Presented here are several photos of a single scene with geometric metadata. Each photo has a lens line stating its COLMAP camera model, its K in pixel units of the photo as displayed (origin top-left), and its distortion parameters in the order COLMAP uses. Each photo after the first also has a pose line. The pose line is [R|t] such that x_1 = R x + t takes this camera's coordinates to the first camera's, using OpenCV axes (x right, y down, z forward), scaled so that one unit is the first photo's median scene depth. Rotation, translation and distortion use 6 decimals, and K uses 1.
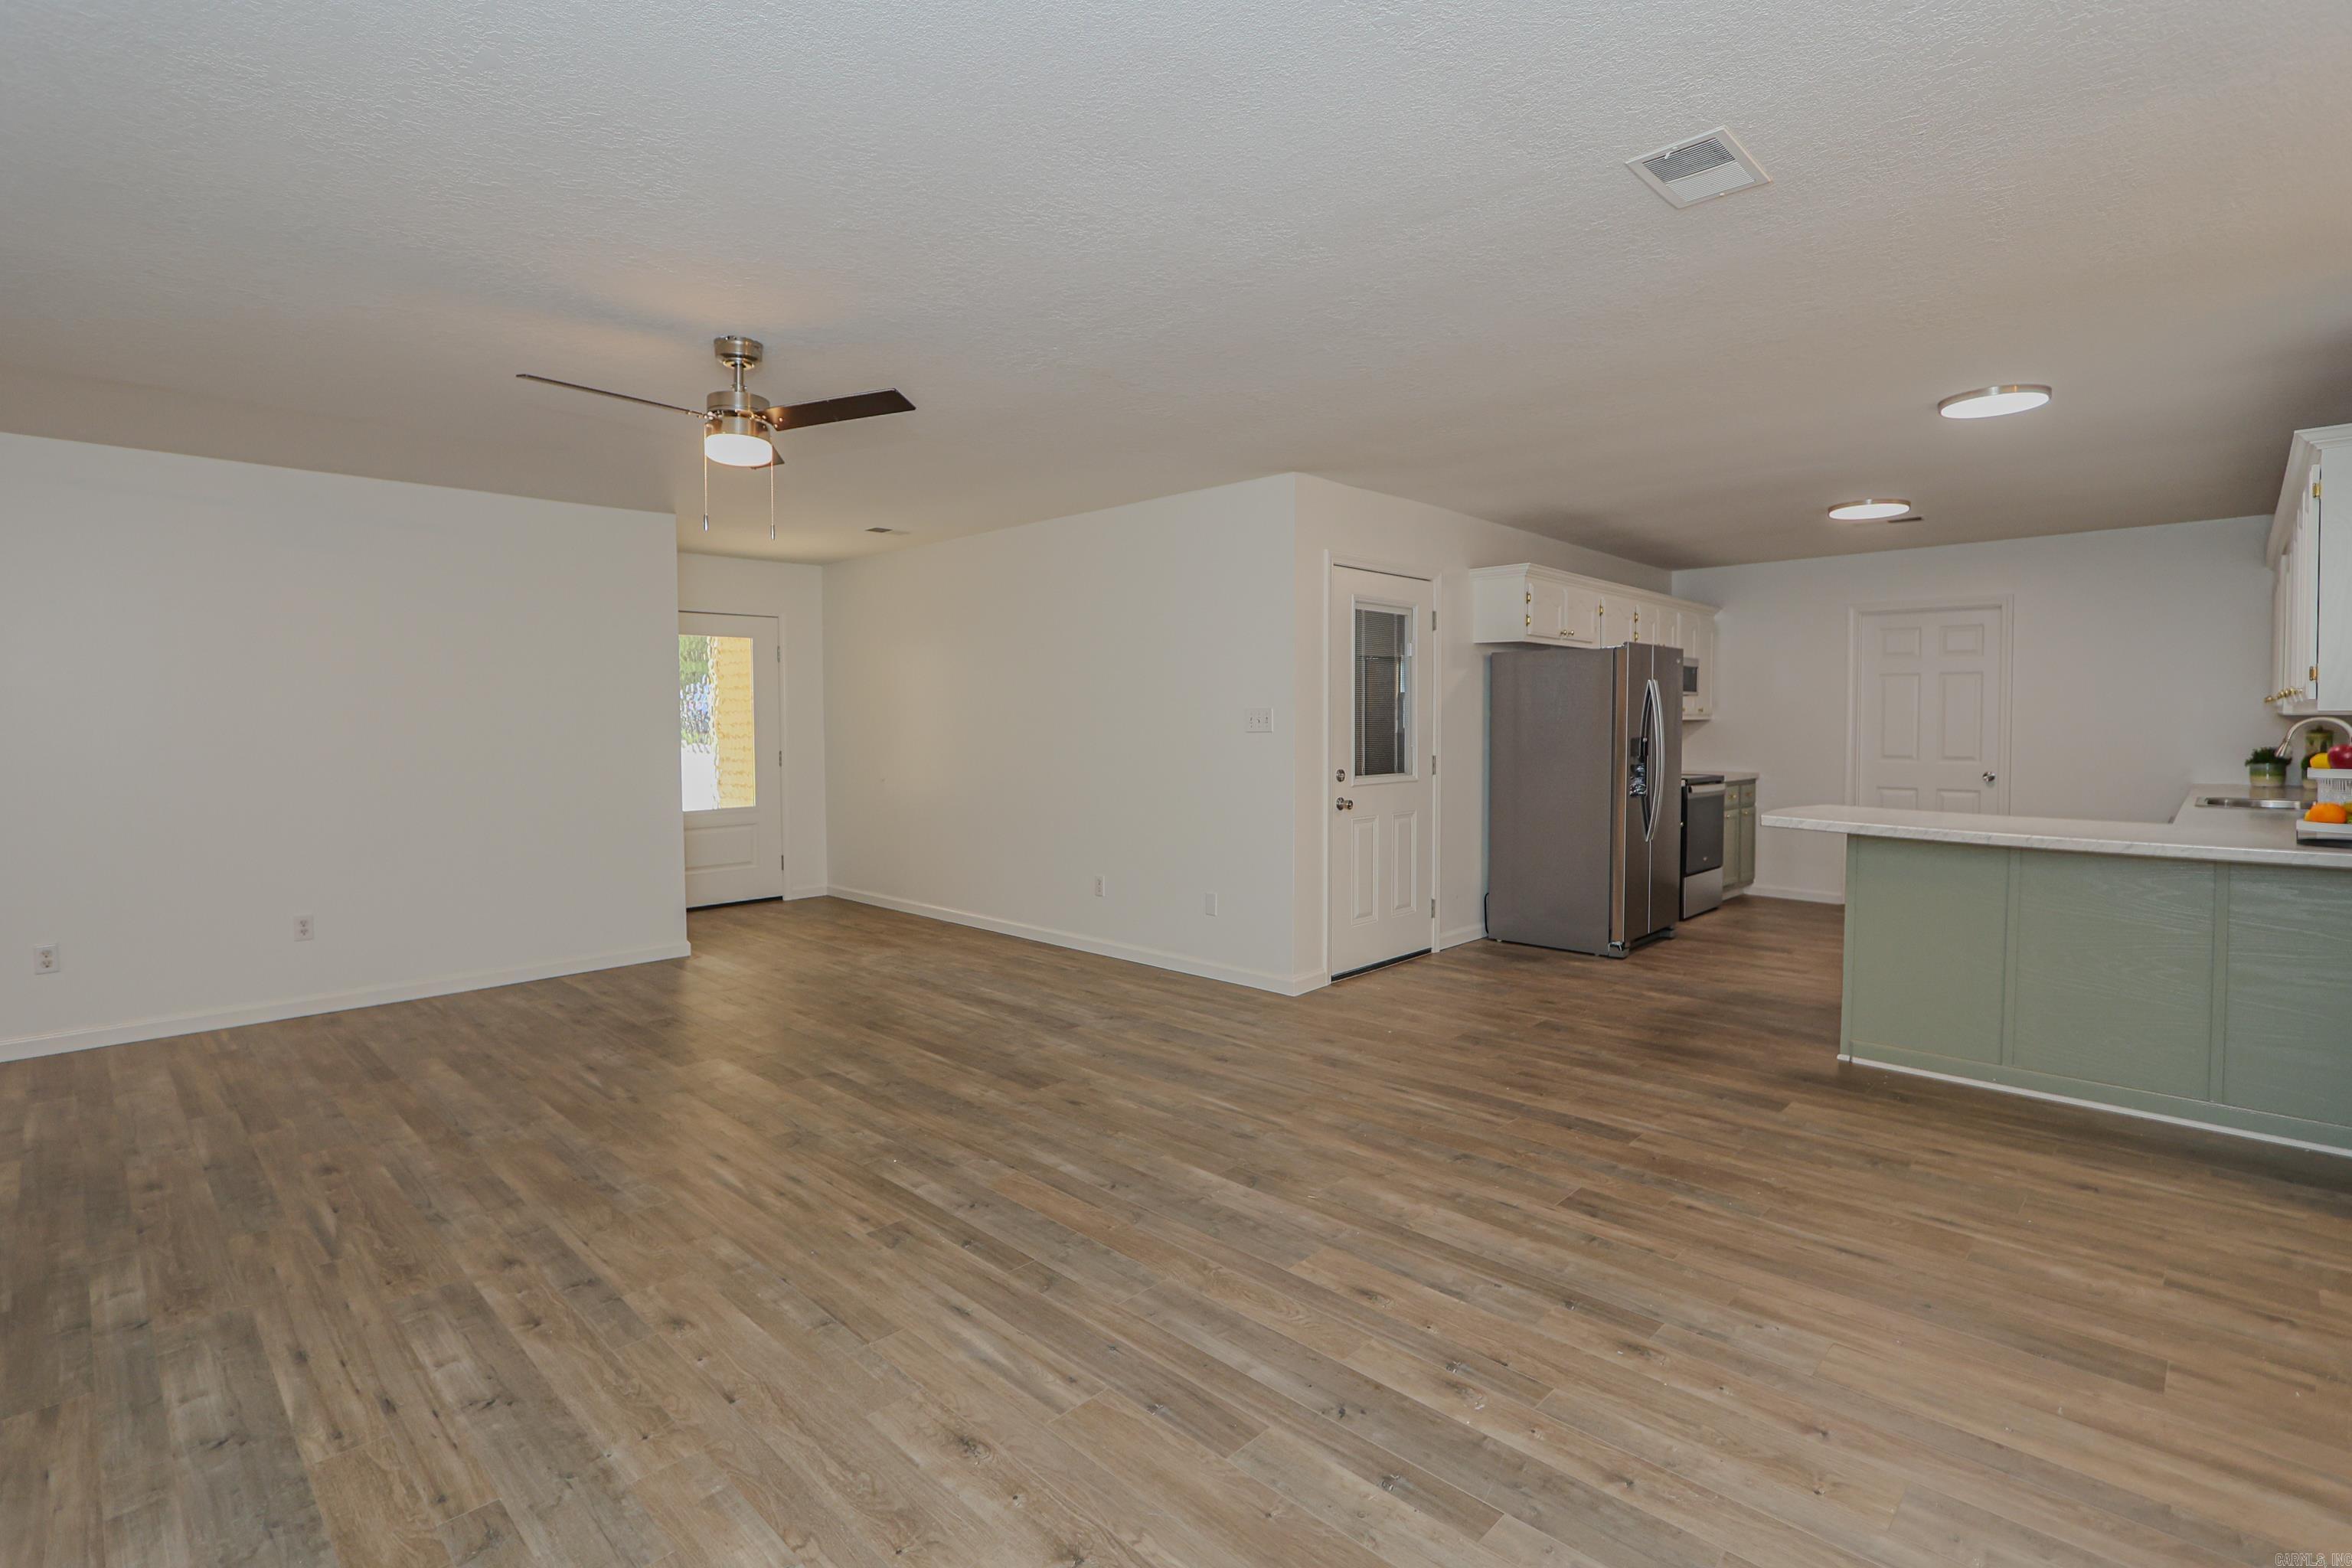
lens RADIAL K [[1096.6, 0, 1174.1], [0, 1096.6, 770.8], [0, 0, 1]] dist [-0.014641, 0.001372]
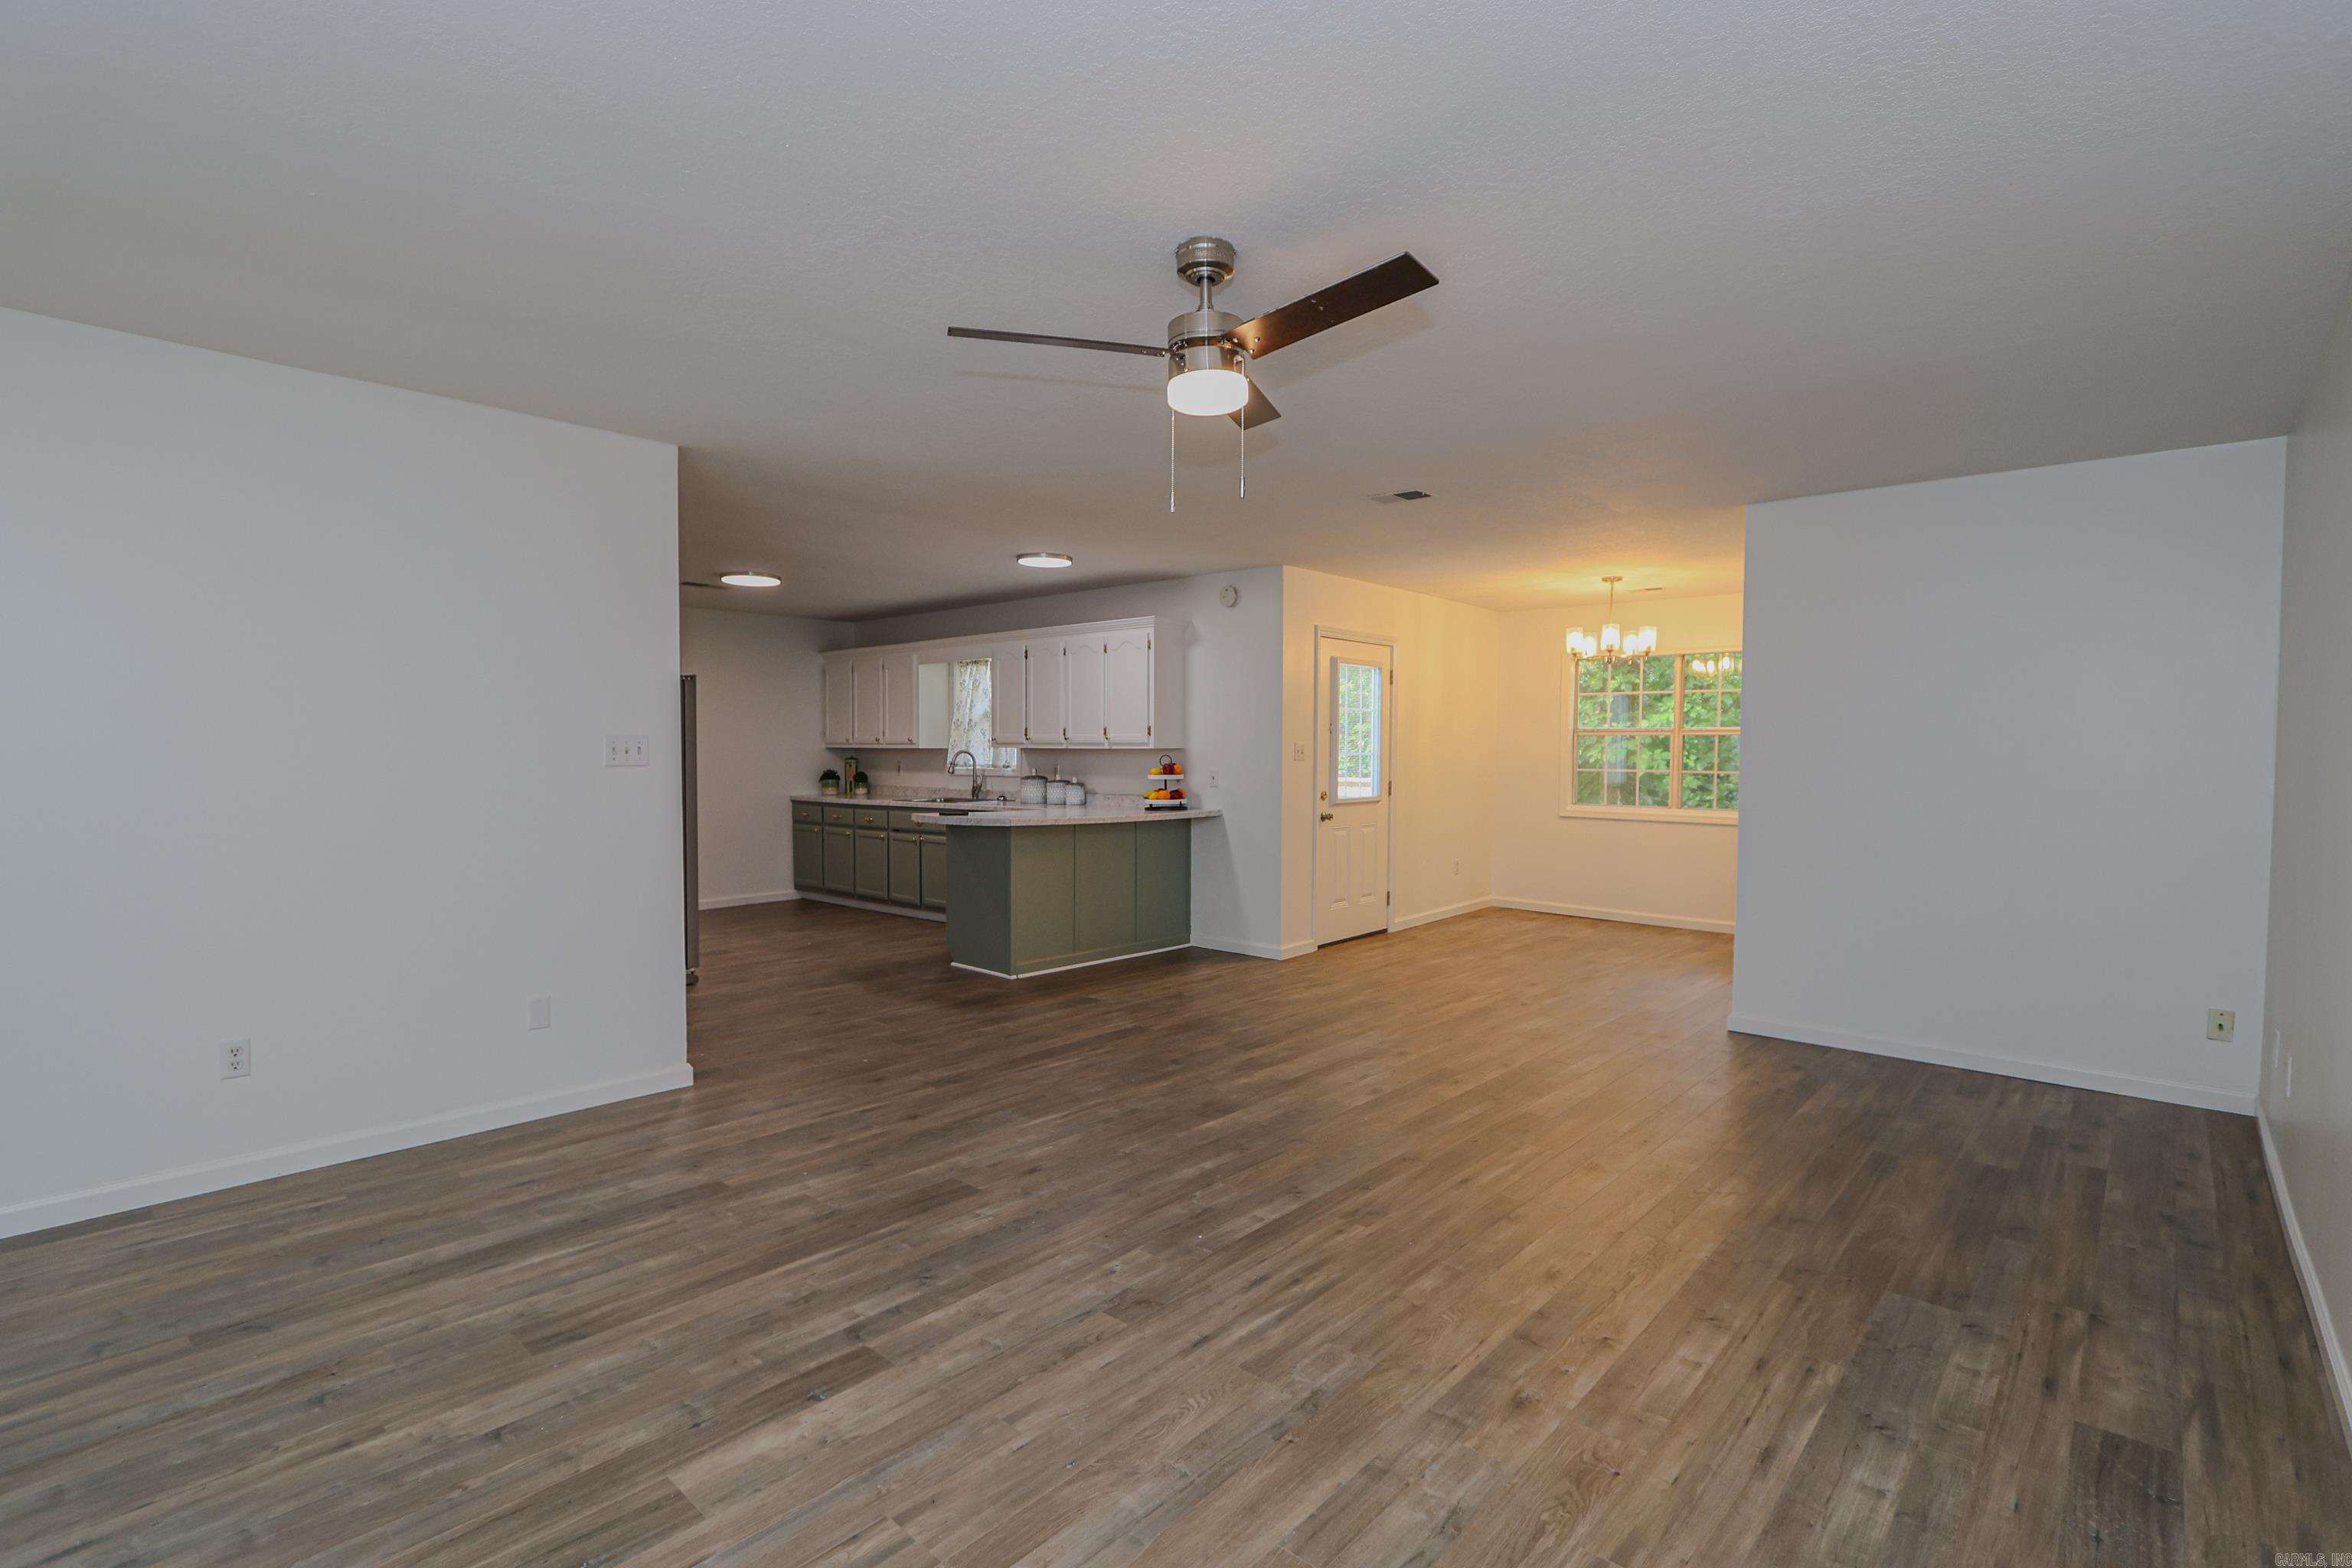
lens RADIAL K [[1096.6, 0, 1182.2], [0, 1096.6, 785.2], [0, 0, 1]] dist [-0.014641, 0.001372]
pose [[-0.038440, -0.028191, 0.998863, -1.171496], [0.042083, 0.998669, 0.029805, -0.050010], [-0.998374, 0.043181, -0.037202, 1.042367]]
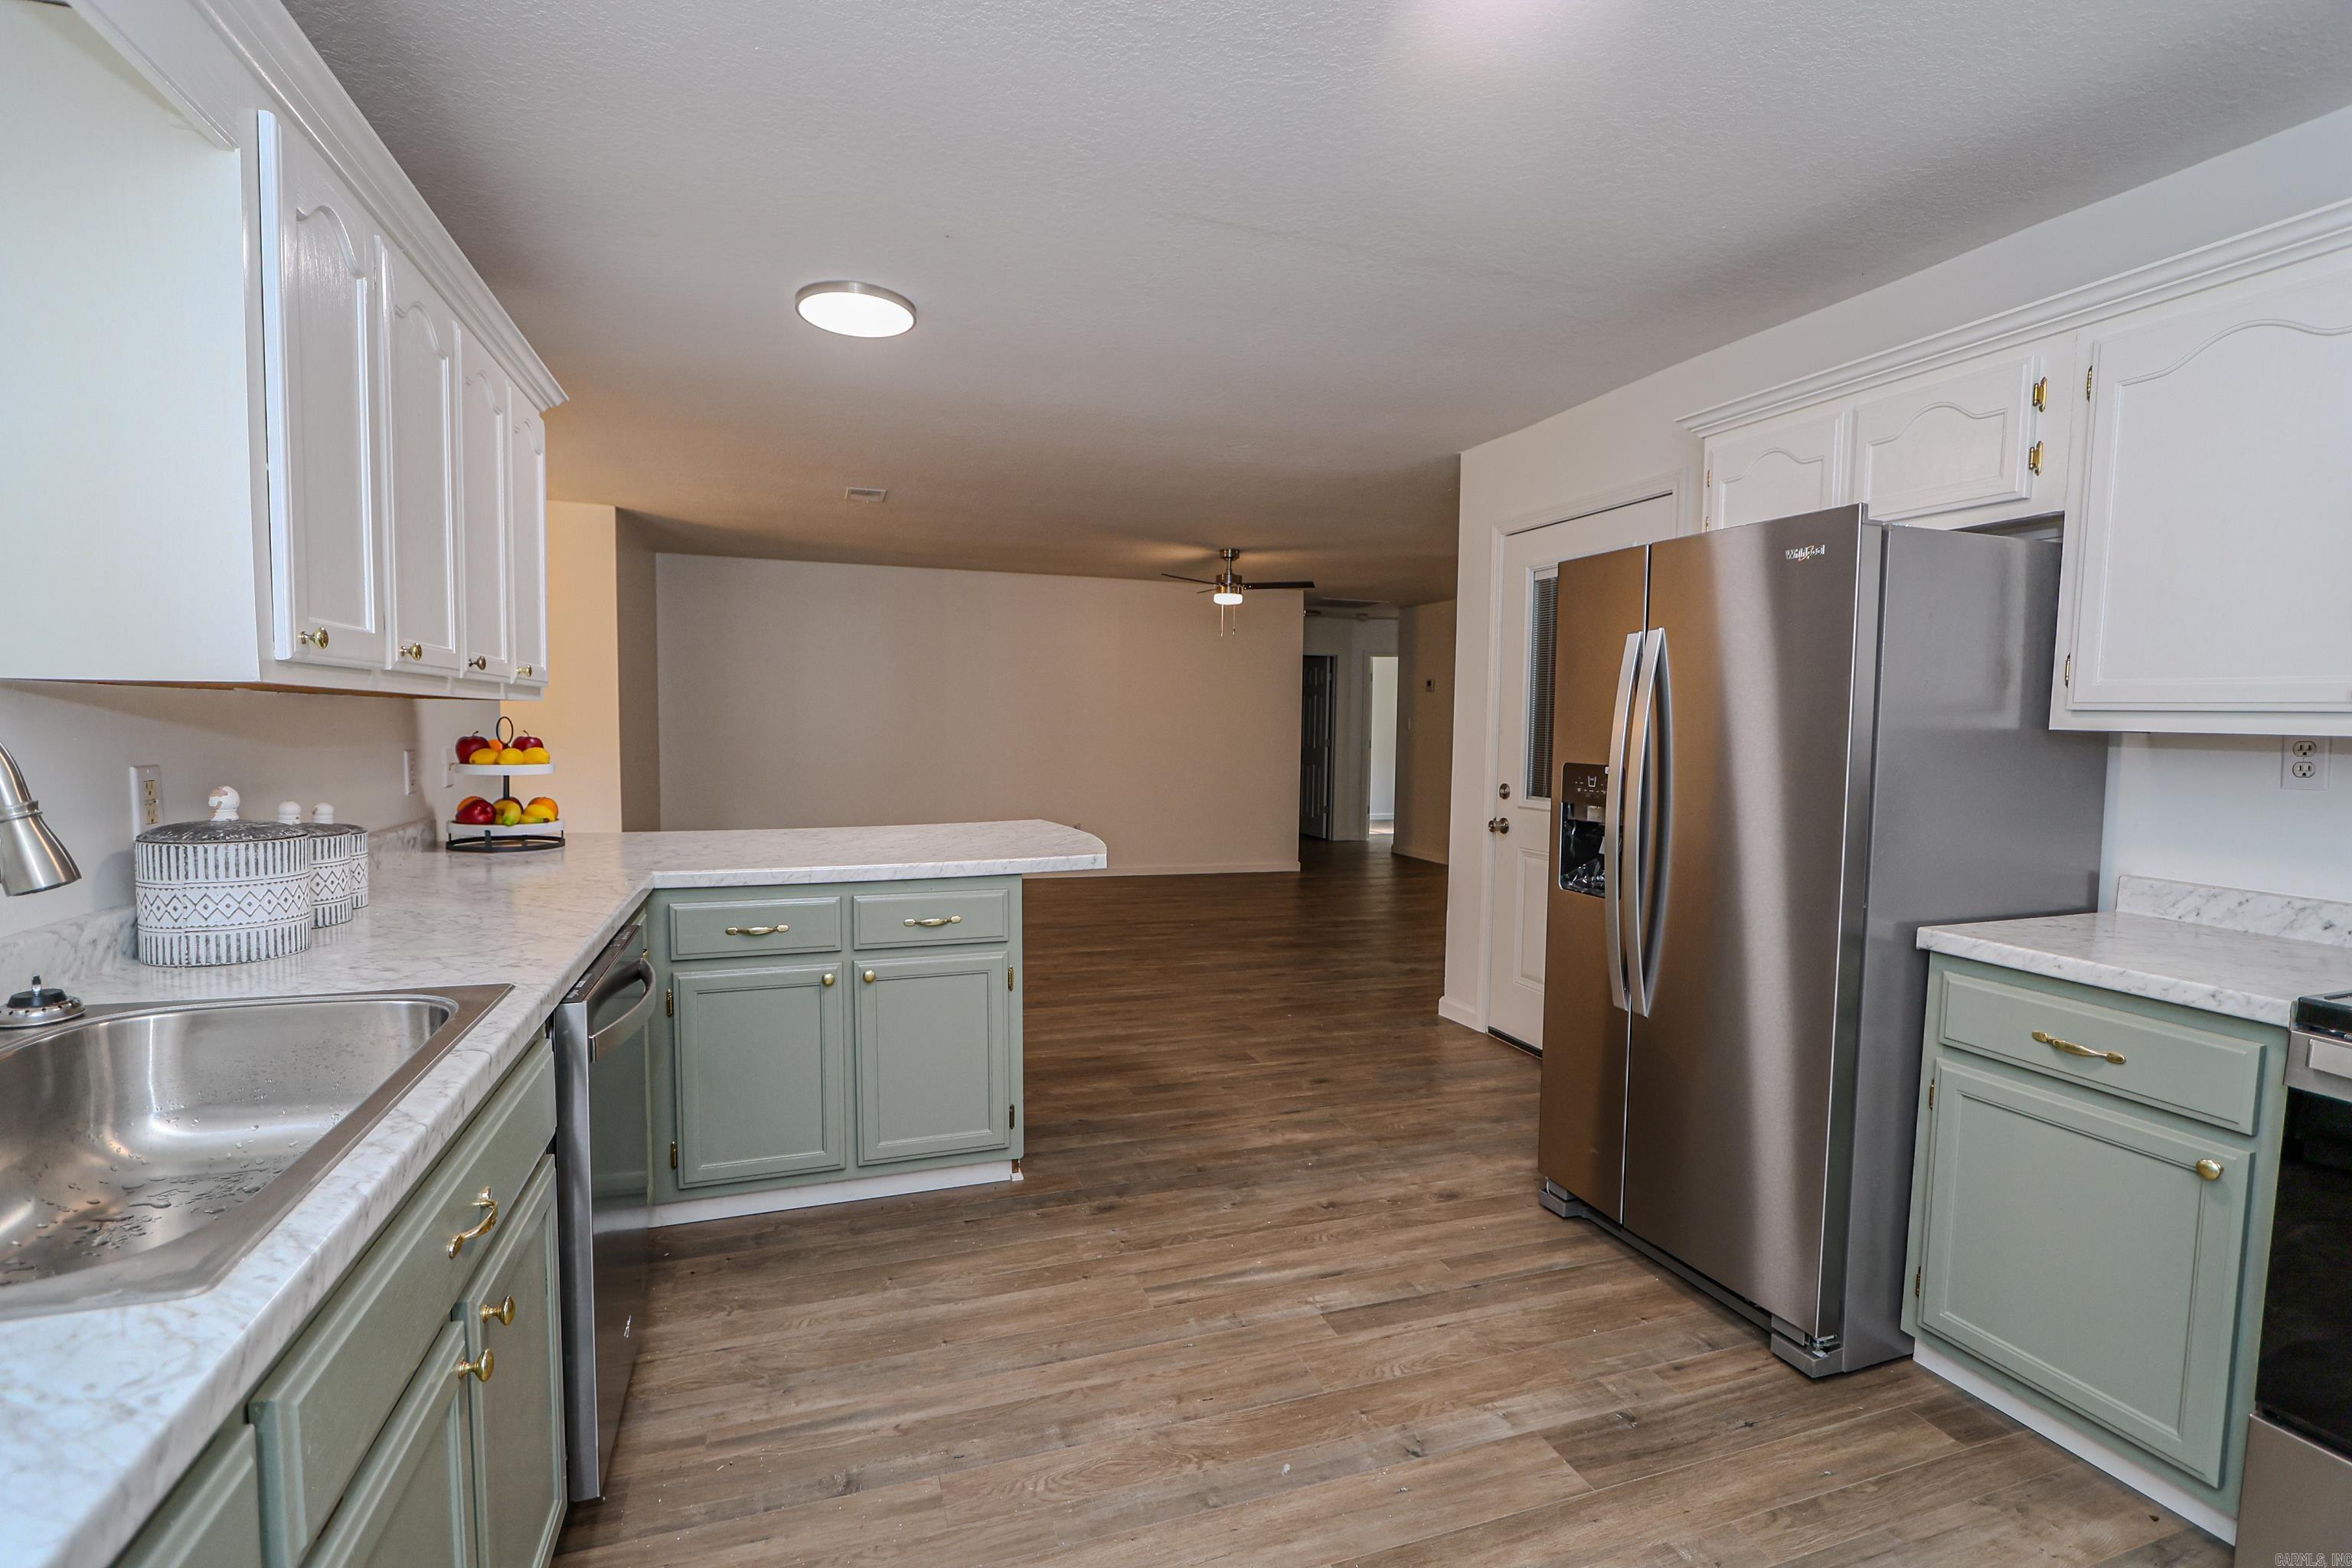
lens RADIAL K [[1096.6, 0, 1198.8], [0, 1096.6, 788.1], [0, 0, 1]] dist [-0.014641, 0.001372]
pose [[-0.434611, 0.054112, -0.898991, 1.685177], [-0.053602, 0.994870, 0.085797, -0.097013], [0.899021, 0.085476, -0.429481, 1.936892]]
